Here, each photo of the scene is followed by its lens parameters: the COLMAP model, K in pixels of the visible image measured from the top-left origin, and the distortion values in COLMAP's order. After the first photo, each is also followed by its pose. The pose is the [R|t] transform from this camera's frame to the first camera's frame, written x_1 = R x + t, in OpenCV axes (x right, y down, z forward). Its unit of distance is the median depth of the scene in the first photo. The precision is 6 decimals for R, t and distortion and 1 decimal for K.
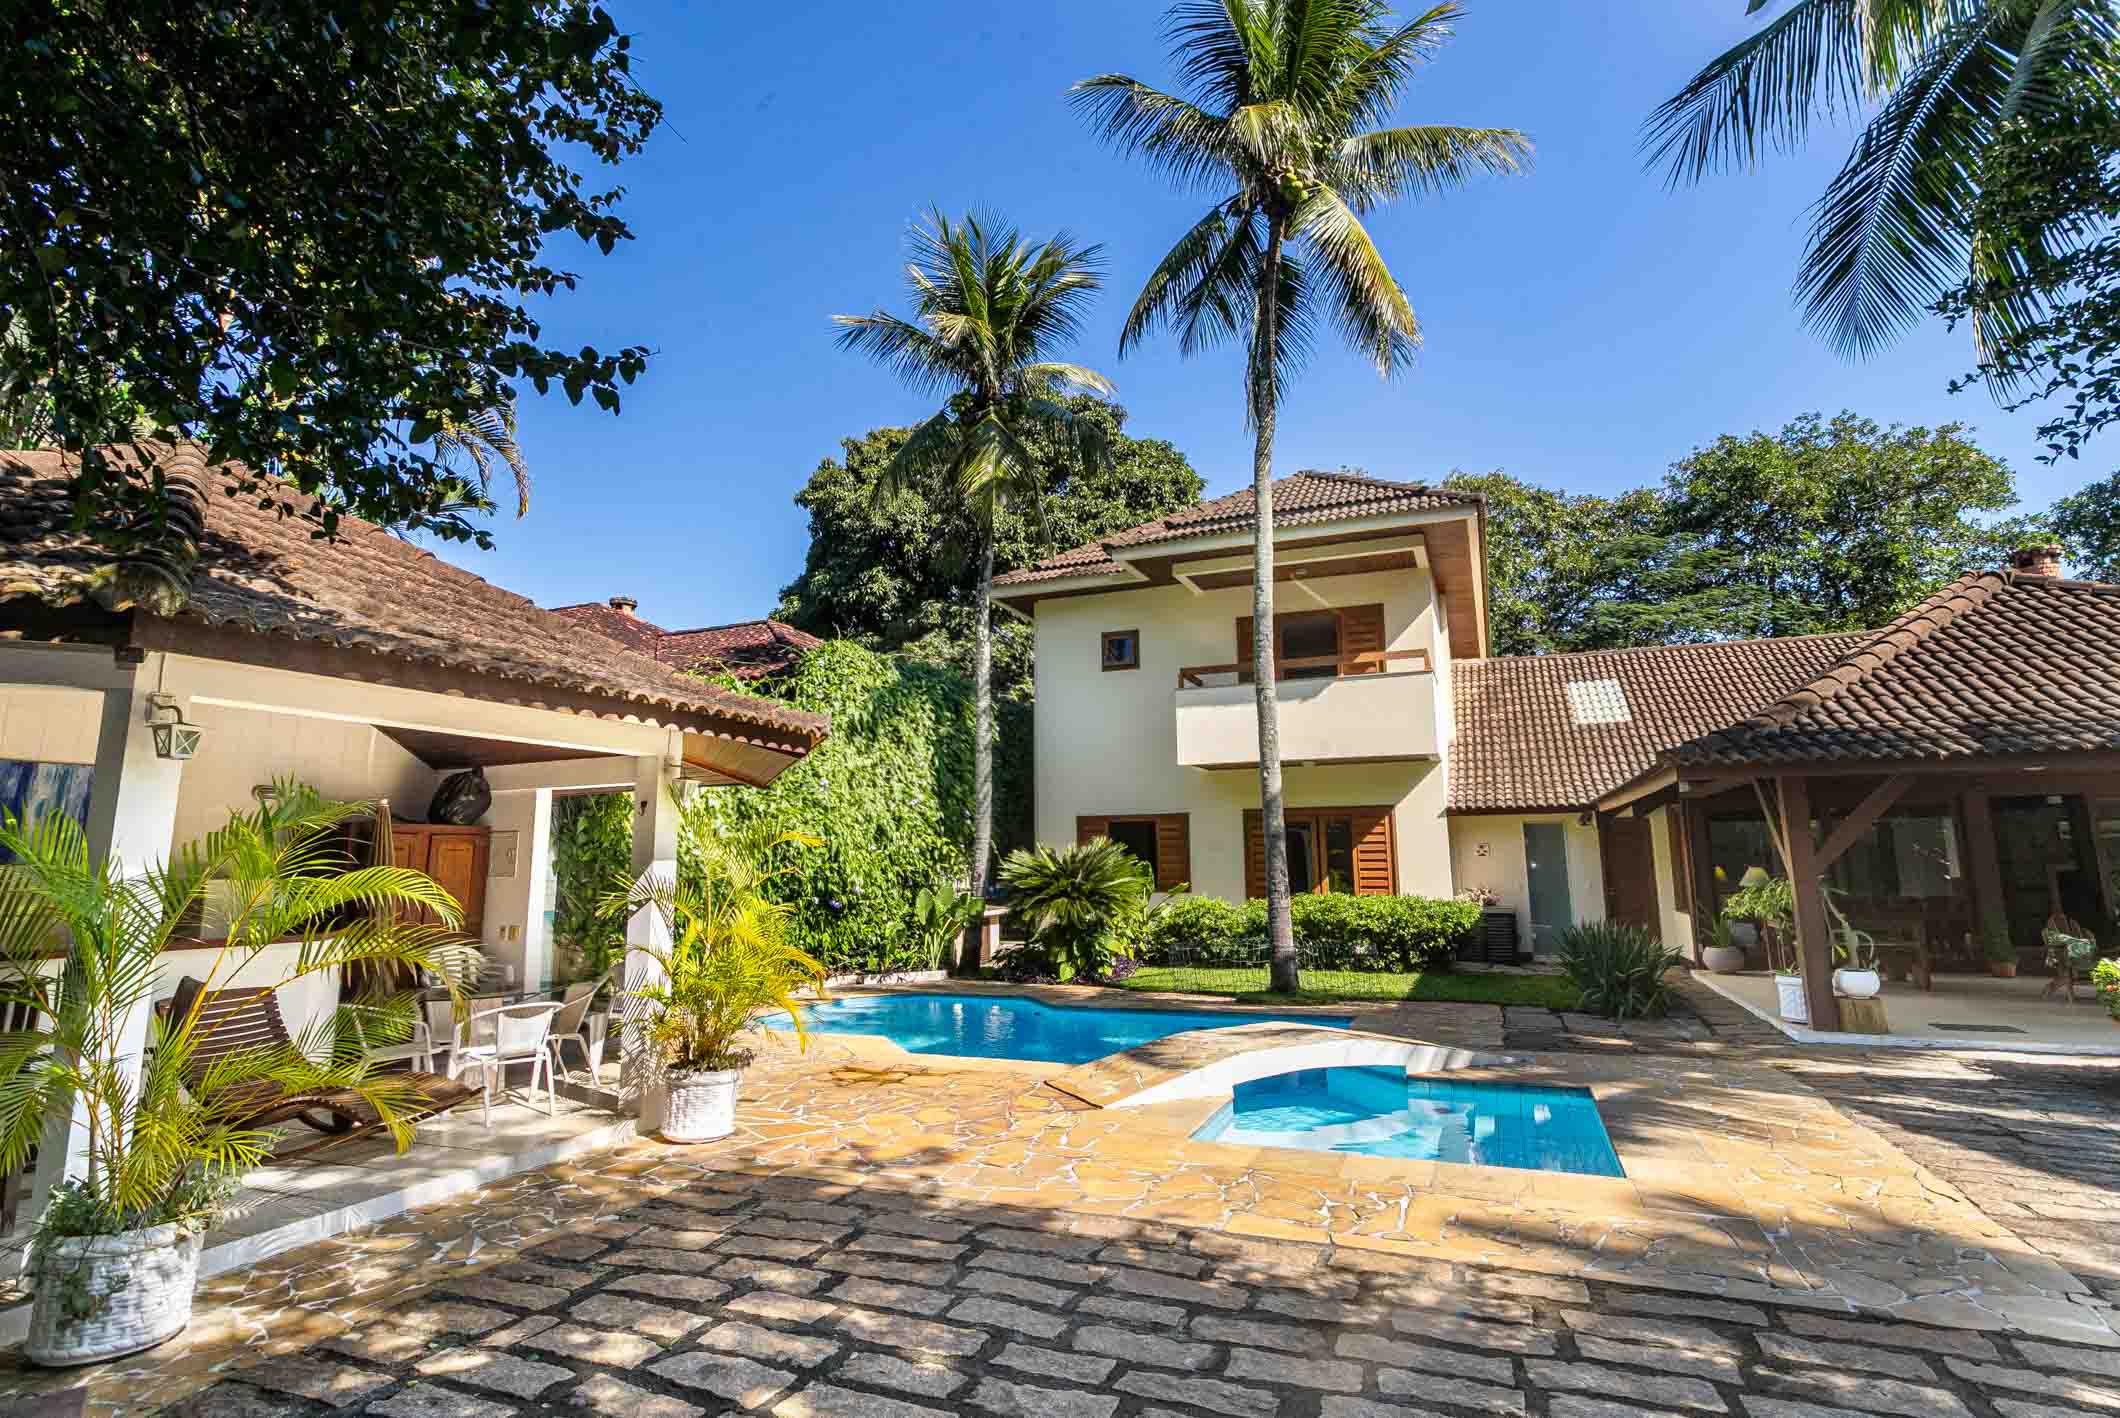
lens RADIAL K [[1013.5, 0, 1053.5], [0, 1013.5, 714.9], [0, 0, 1]] dist [-0.003347, 0.003774]
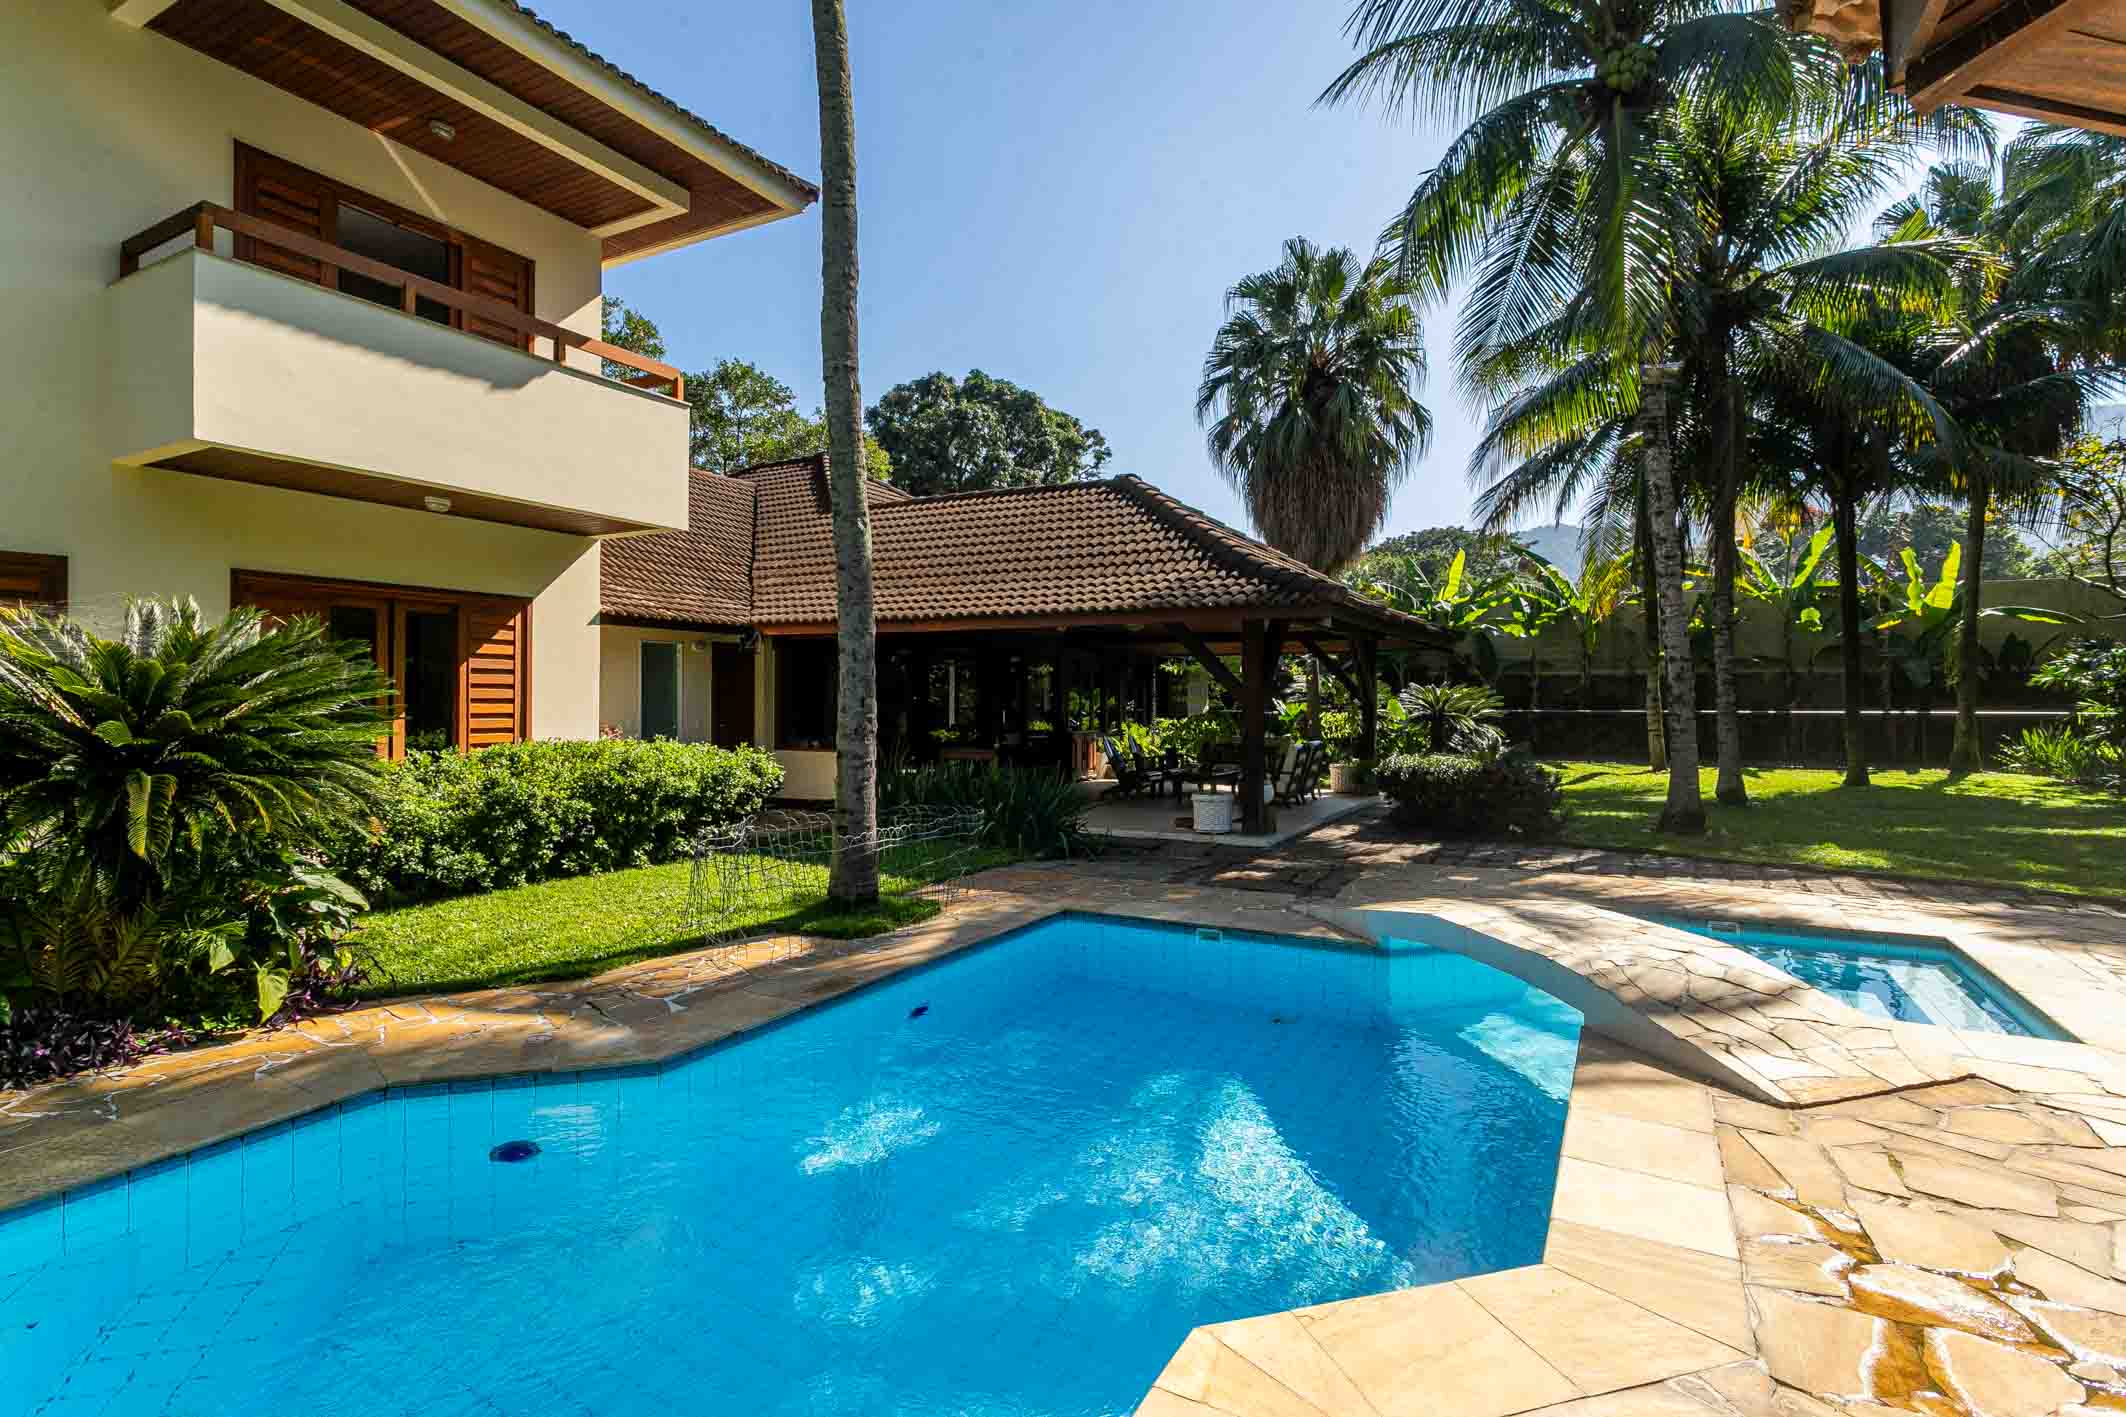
lens RADIAL K [[1016.3, 0, 1058.5], [0, 1016.3, 708.5], [0, 0, 1]] dist [-0.003347, 0.003774]
pose [[0.110286, 0.001410, 0.993899, -0.281368], [-0.148248, 0.988836, 0.015047, 0.114785], [-0.982782, -0.149003, 0.109263, 0.705194]]
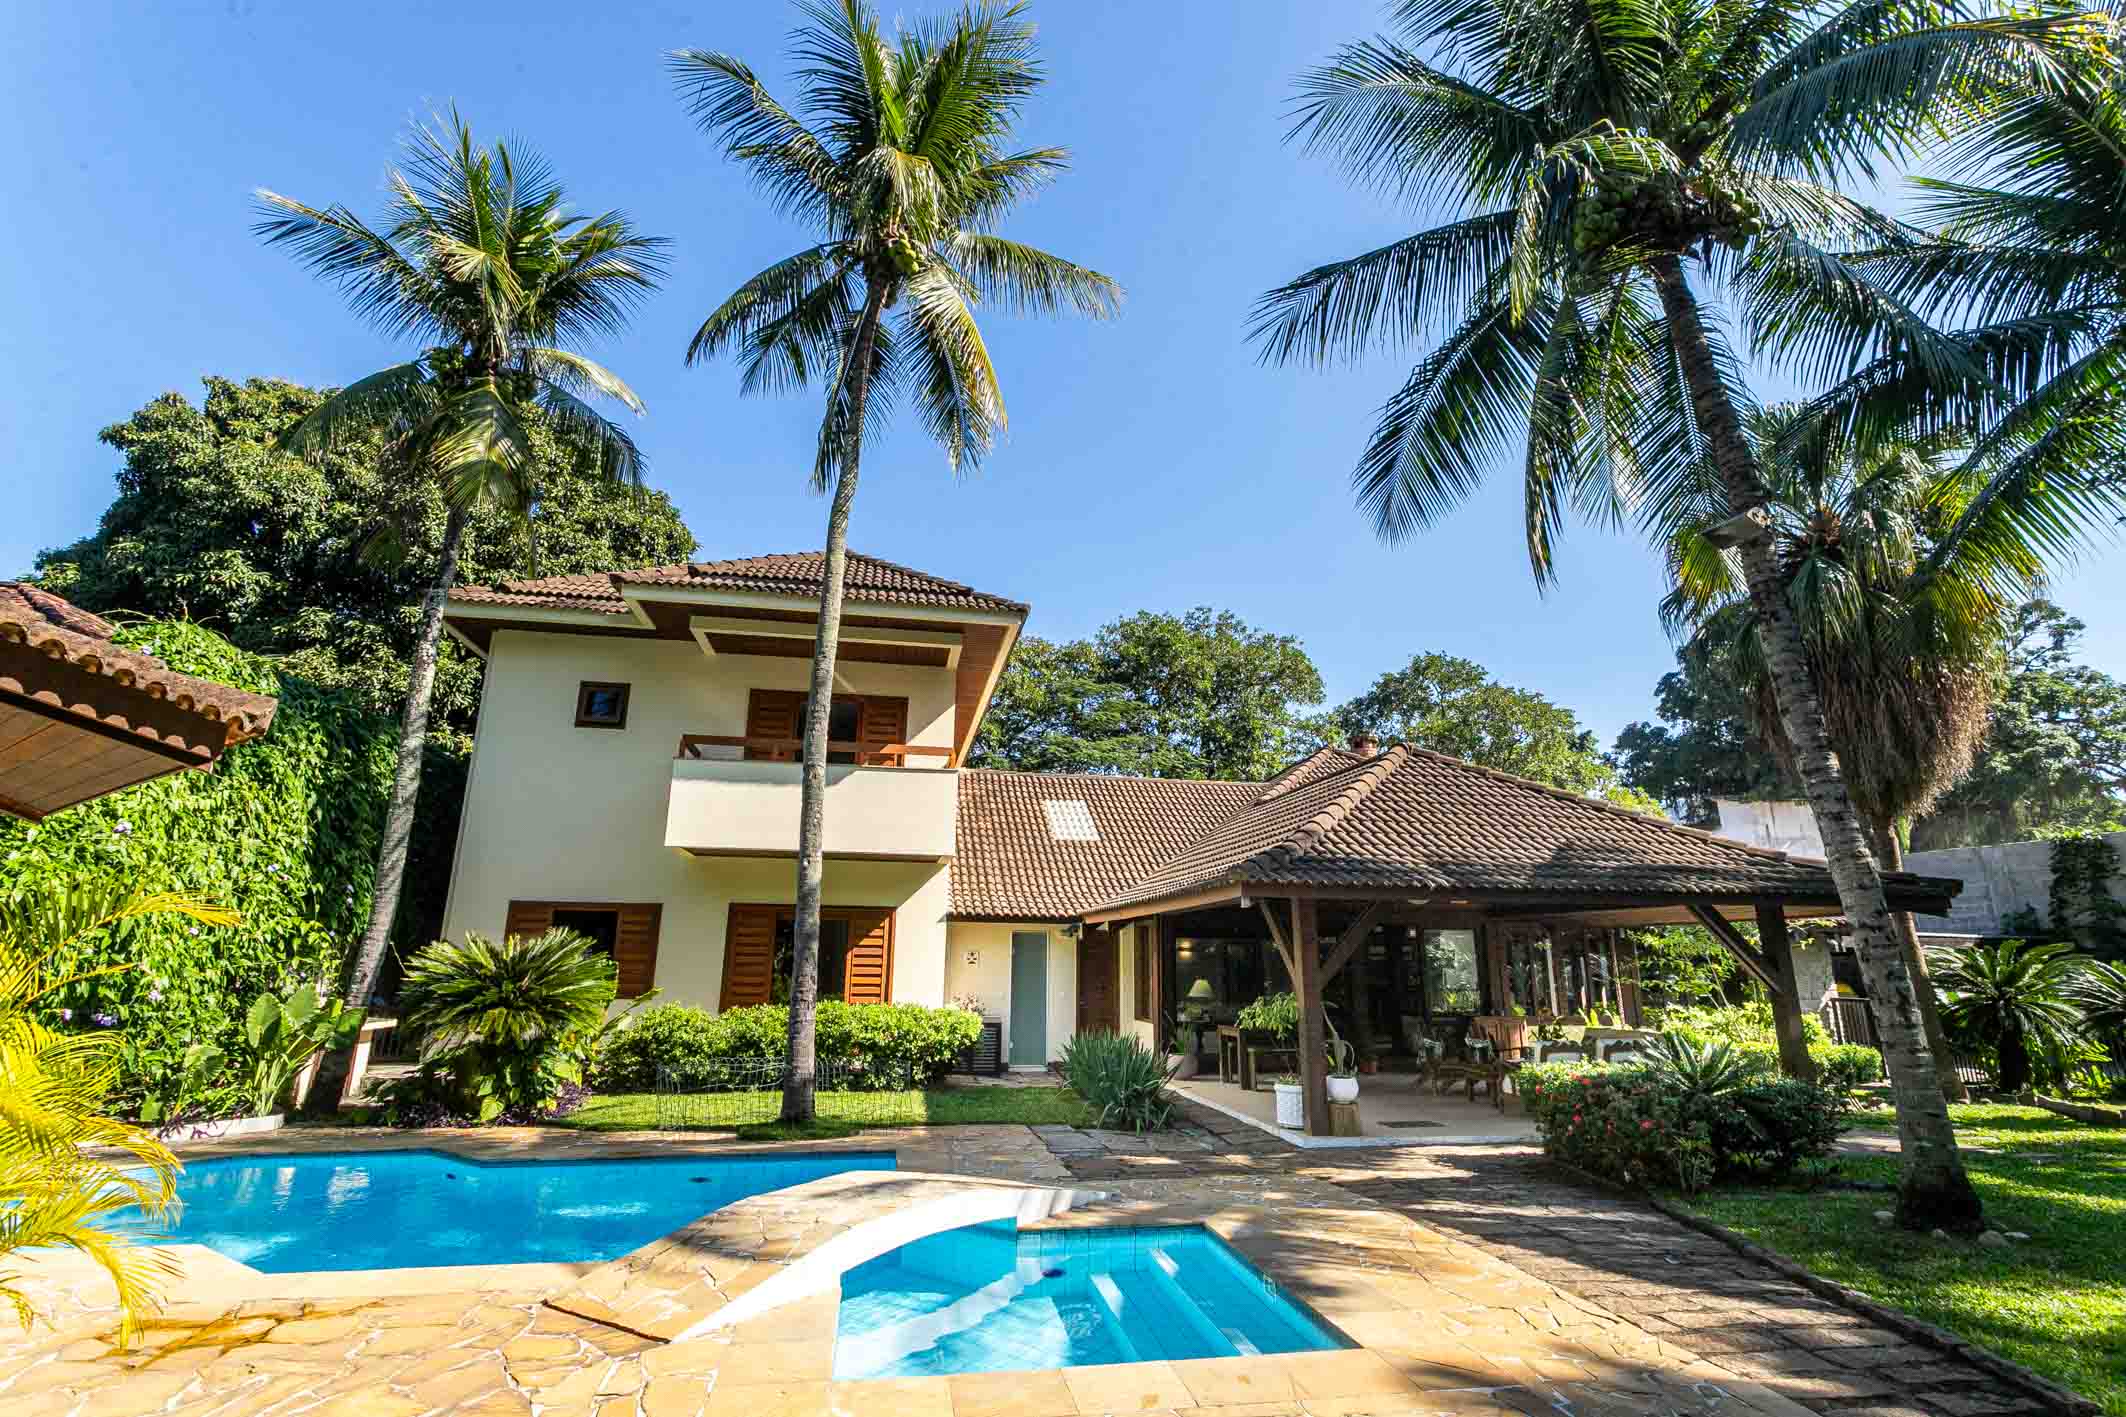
lens RADIAL K [[1016.3, 0, 1079.5], [0, 1016.3, 705.3], [0, 0, 1]] dist [-0.003347, 0.003774]
pose [[0.840036, 0.154017, 0.520210, -0.053334], [-0.098165, 0.986181, -0.133460, 0.014383], [-0.533576, 0.061045, 0.843546, 0.102892]]
